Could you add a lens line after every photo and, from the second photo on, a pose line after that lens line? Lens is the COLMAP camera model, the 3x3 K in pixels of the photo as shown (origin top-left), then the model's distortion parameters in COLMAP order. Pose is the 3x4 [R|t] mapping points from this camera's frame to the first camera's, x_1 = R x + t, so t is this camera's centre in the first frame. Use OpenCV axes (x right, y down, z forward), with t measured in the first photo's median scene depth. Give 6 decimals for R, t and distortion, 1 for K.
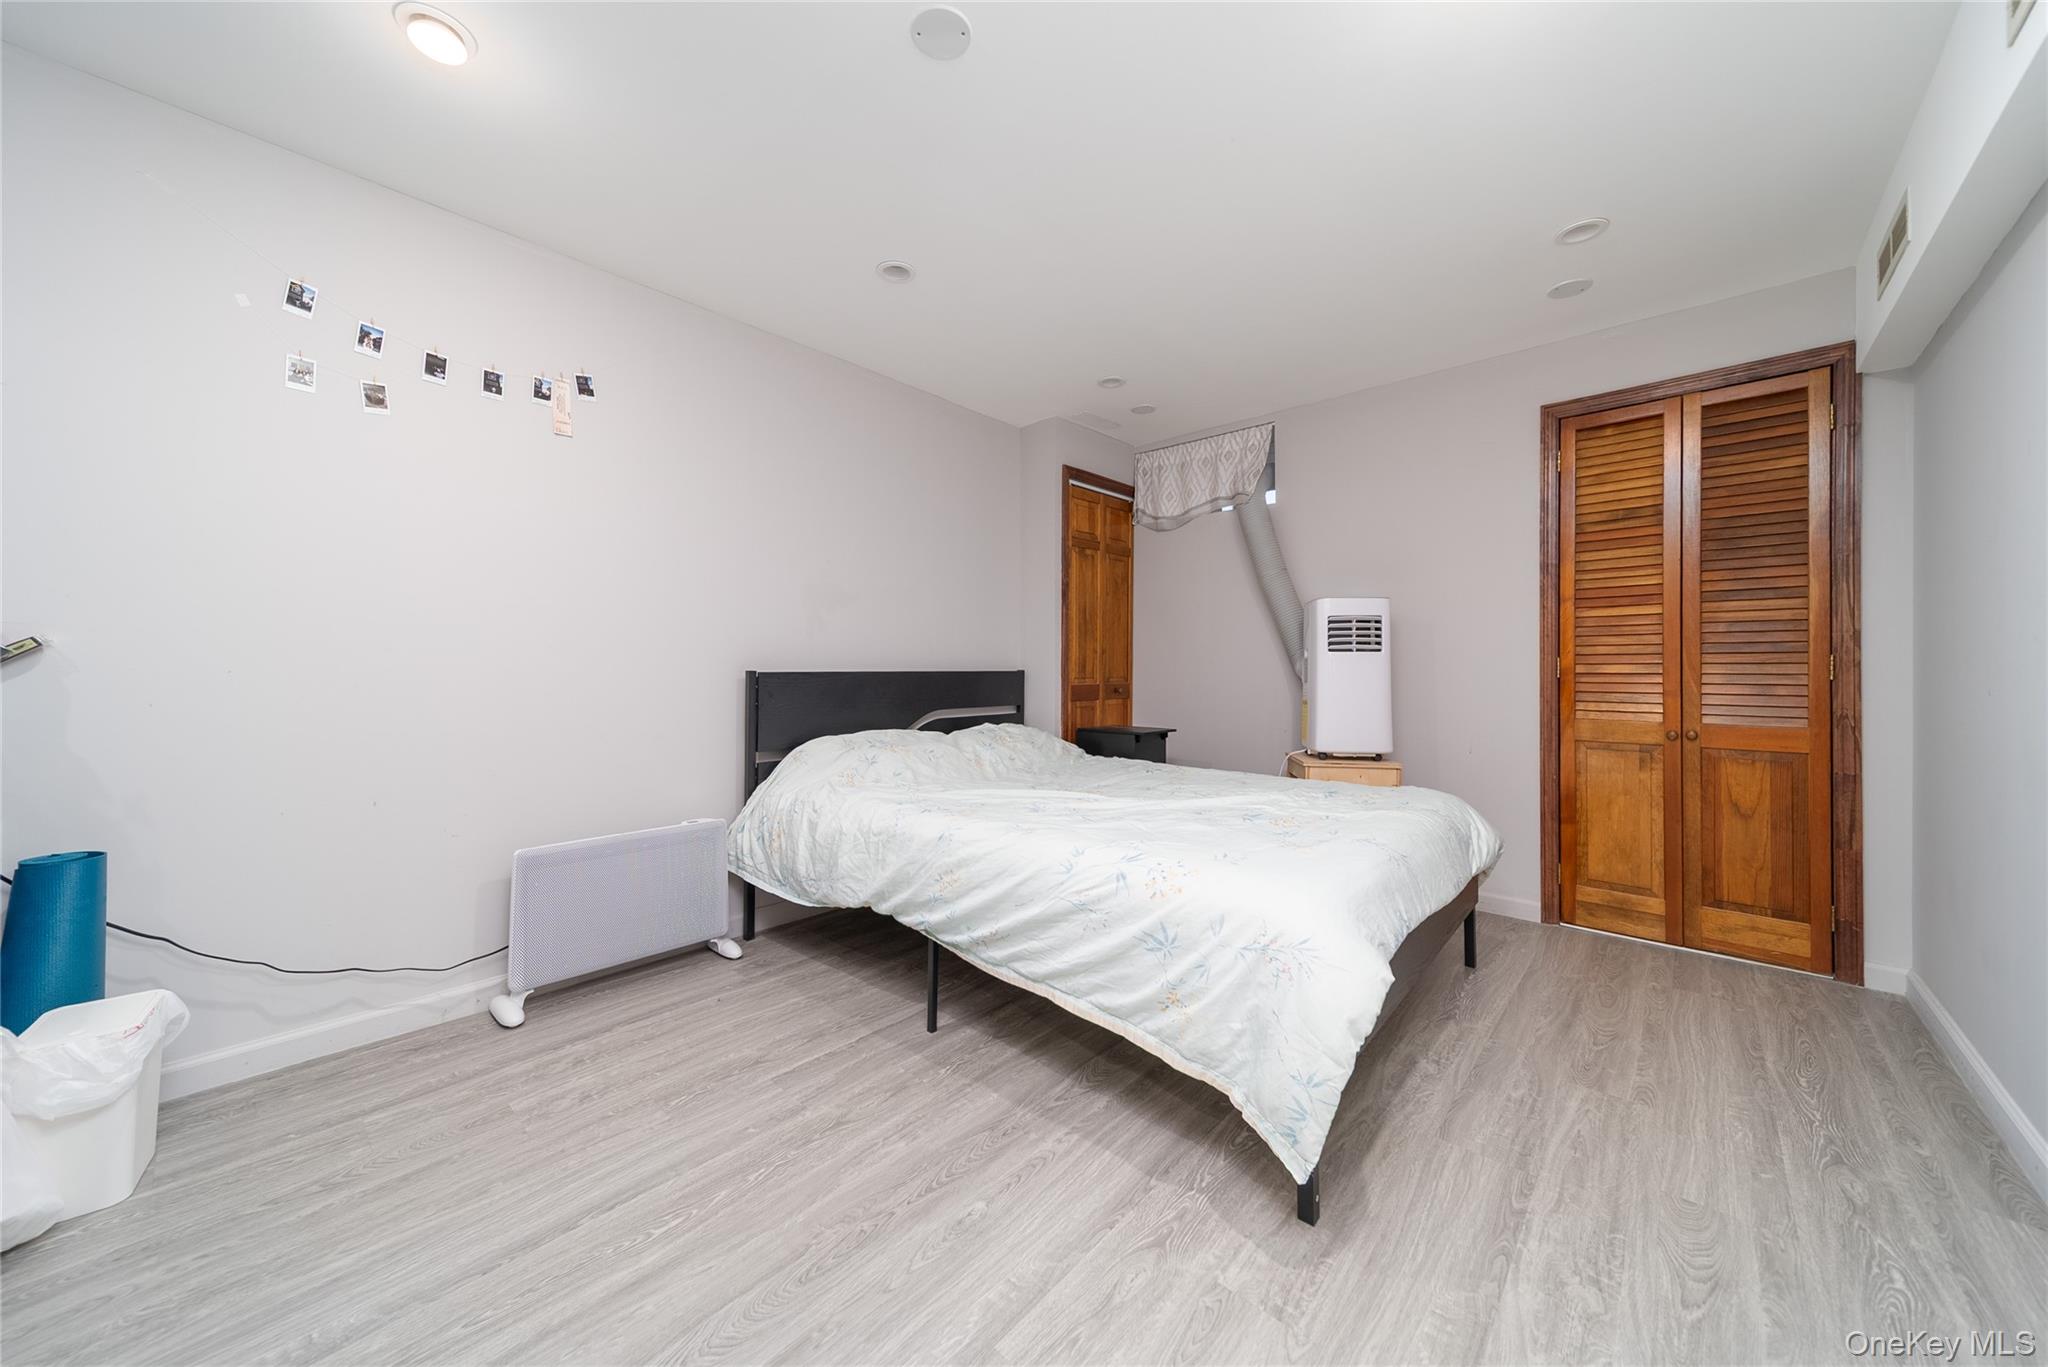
lens RADIAL K [[738.2, 0, 1025.1], [0, 738.2, 676.5], [0, 0, 1]] dist [0.010137, -0.000044]
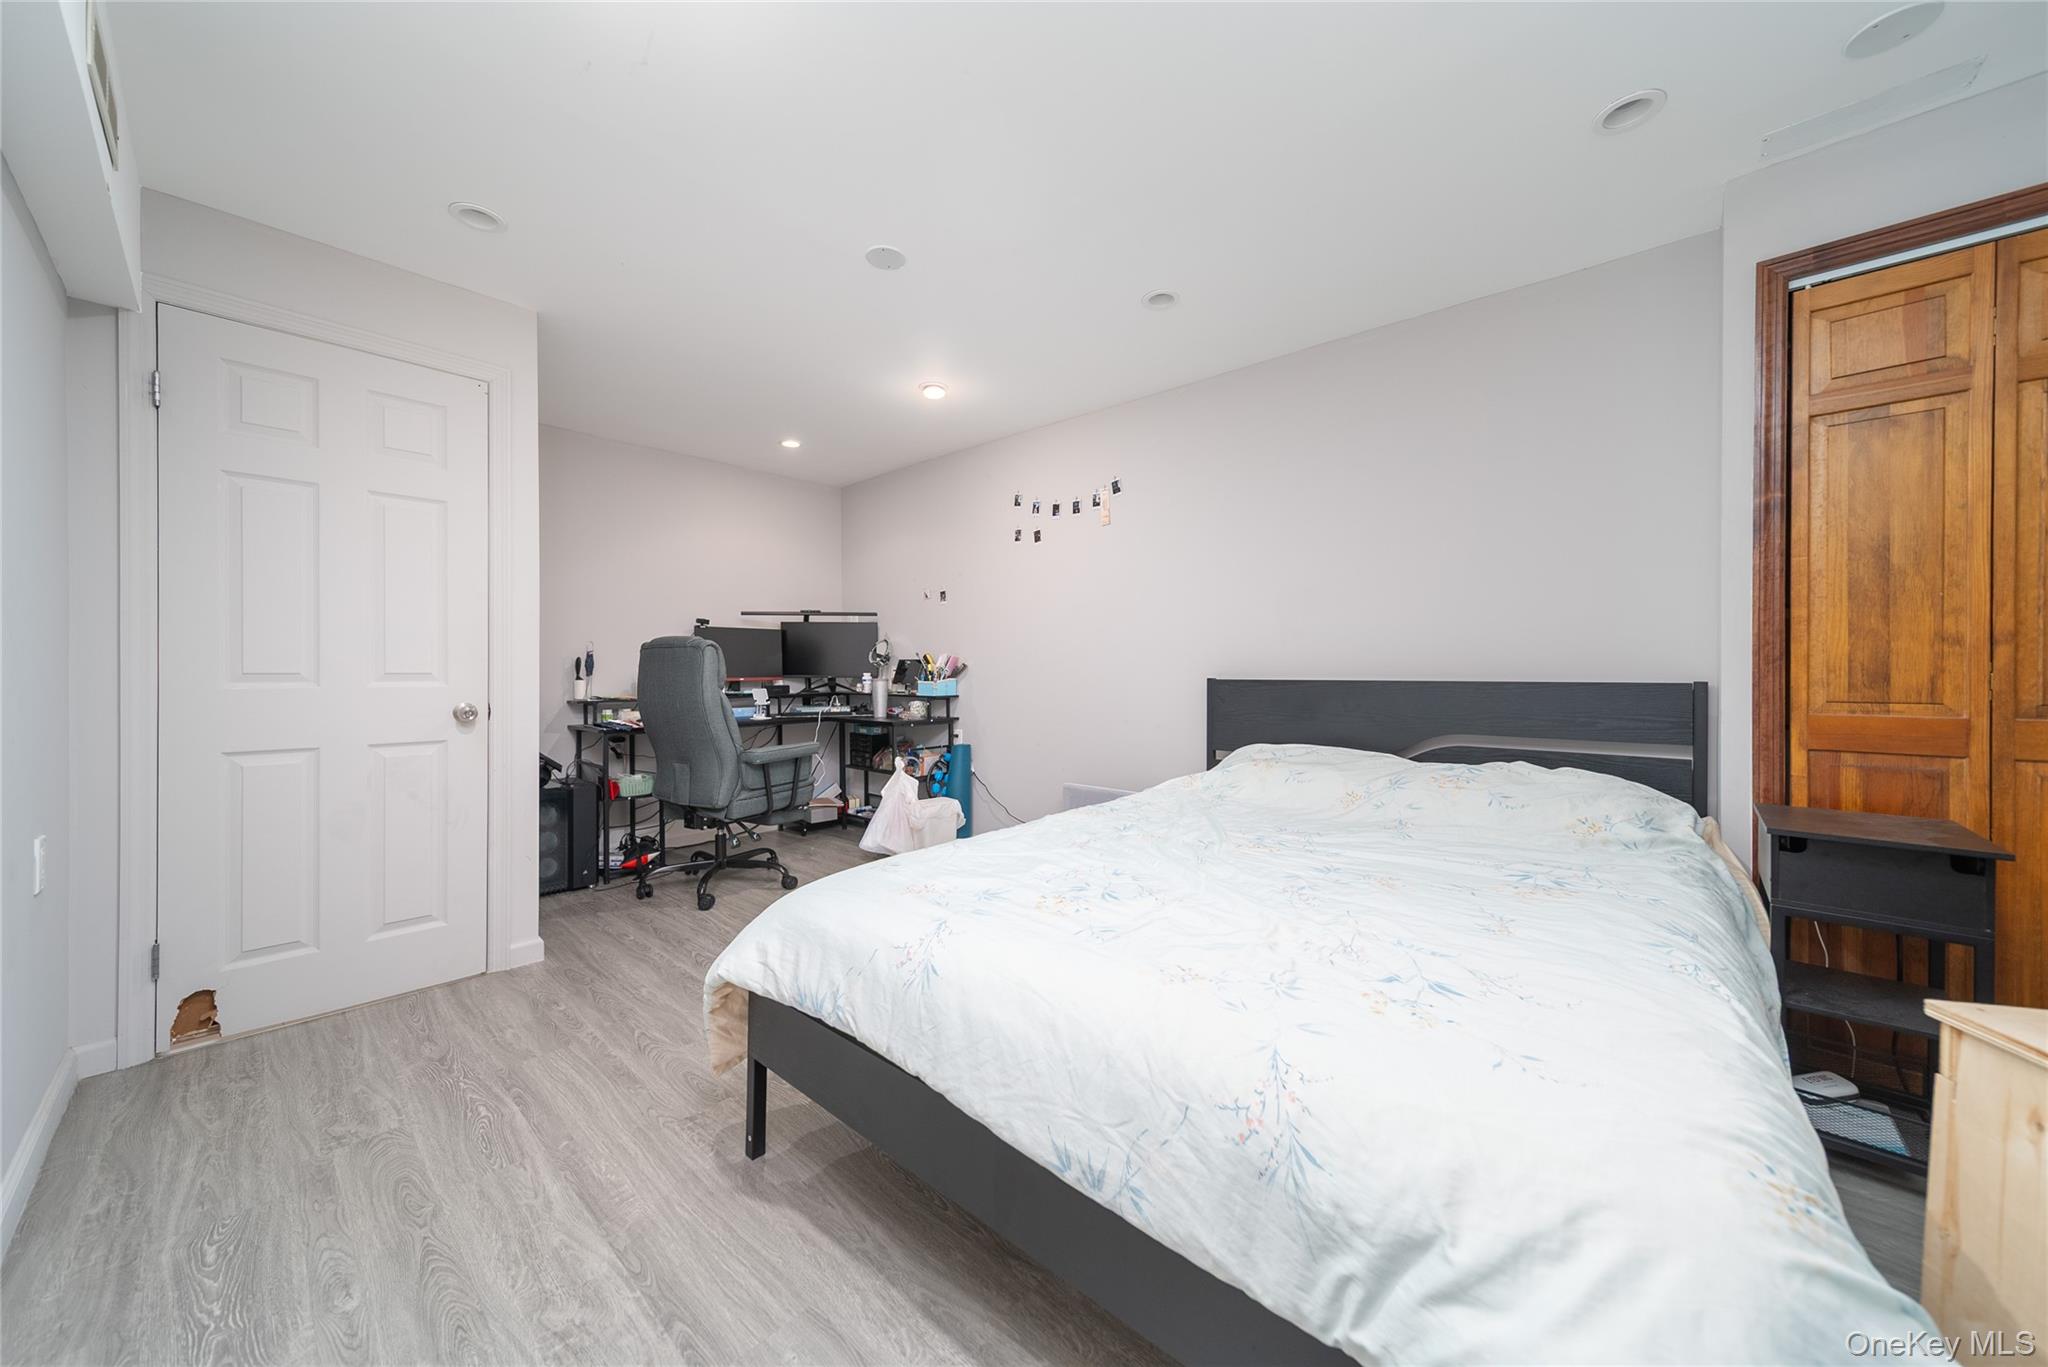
lens RADIAL K [[738.2, 0, 1025.1], [0, 738.2, 676.5], [0, 0, 1]] dist [0.010137, -0.000044]
pose [[-0.021819, 0.003229, -0.999757, 1.177052], [-0.016754, 0.999853, 0.003595, -0.014382], [0.999622, 0.016829, -0.021762, 1.110101]]
